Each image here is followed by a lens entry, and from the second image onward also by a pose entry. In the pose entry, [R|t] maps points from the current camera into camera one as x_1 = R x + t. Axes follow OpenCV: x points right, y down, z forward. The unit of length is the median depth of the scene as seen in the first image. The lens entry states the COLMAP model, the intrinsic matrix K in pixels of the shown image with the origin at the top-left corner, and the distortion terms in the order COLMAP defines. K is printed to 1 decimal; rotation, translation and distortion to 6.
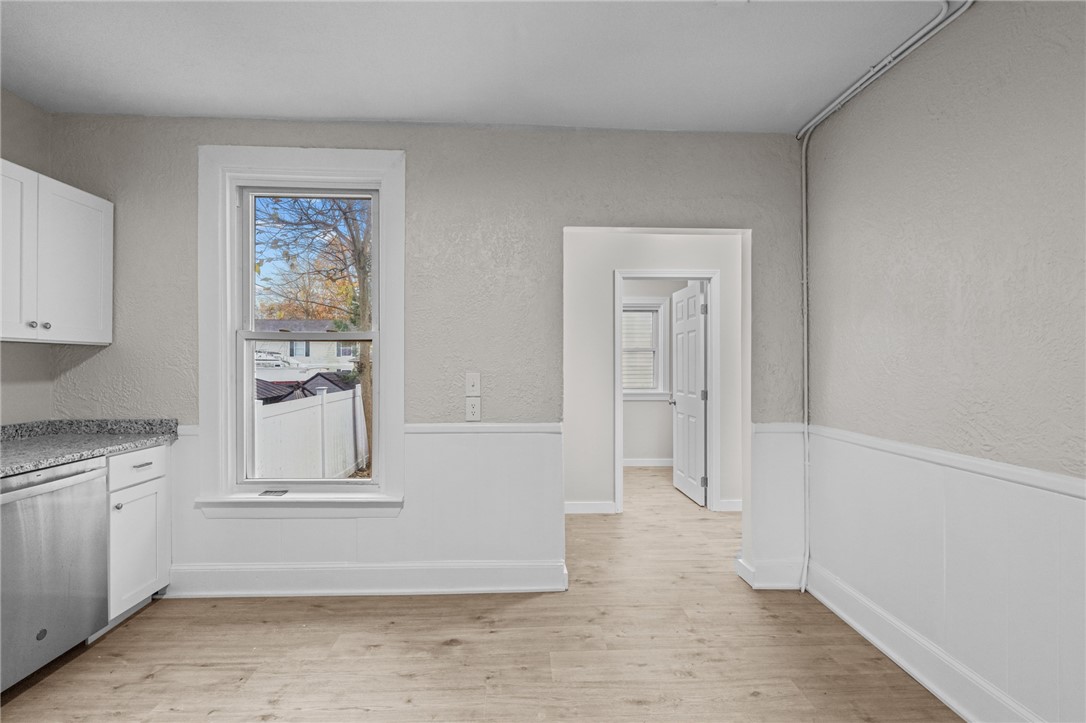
lens RADIAL K [[492.0, 0, 538.1], [0, 492.0, 366.9], [0, 0, 1]] dist [-0.006633, -0.000493]
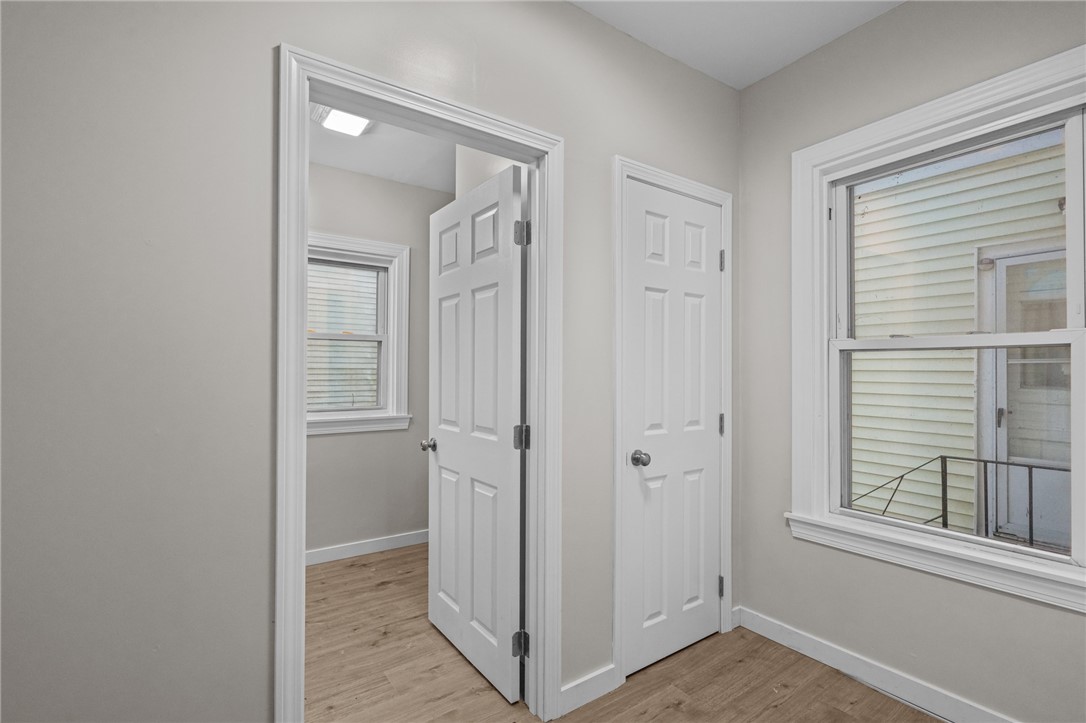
lens RADIAL K [[502.1, 0, 544.6], [0, 502.1, 363.9], [0, 0, 1]] dist [-0.000288, -0.000086]
pose [[0.836070, 0.008966, 0.548549, 0.110792], [-0.003654, 0.999935, -0.010775, -0.000682], [-0.548610, 0.007005, 0.836049, 0.585553]]
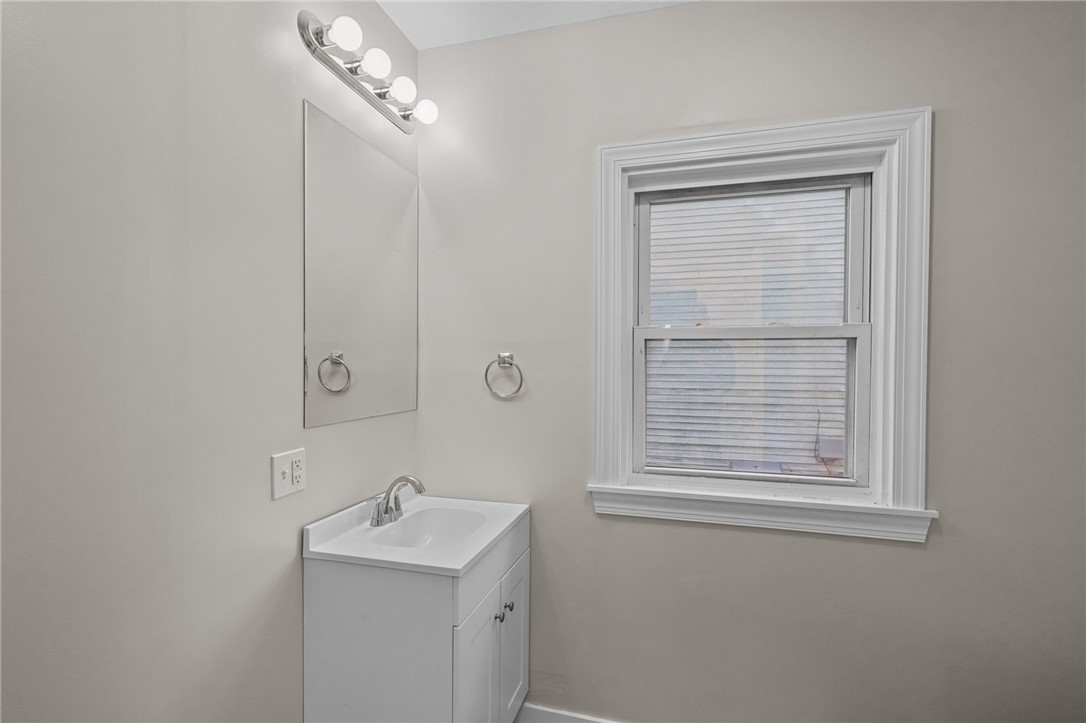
lens RADIAL K [[492.0, 0, 538.1], [0, 492.0, 366.9], [0, 0, 1]] dist [-0.006633, -0.000493]
pose [[0.948989, 0.009417, -0.315169, 0.223560], [-0.008713, 0.999955, 0.003644, -0.022251], [0.315189, -0.000712, 0.949029, 0.978975]]
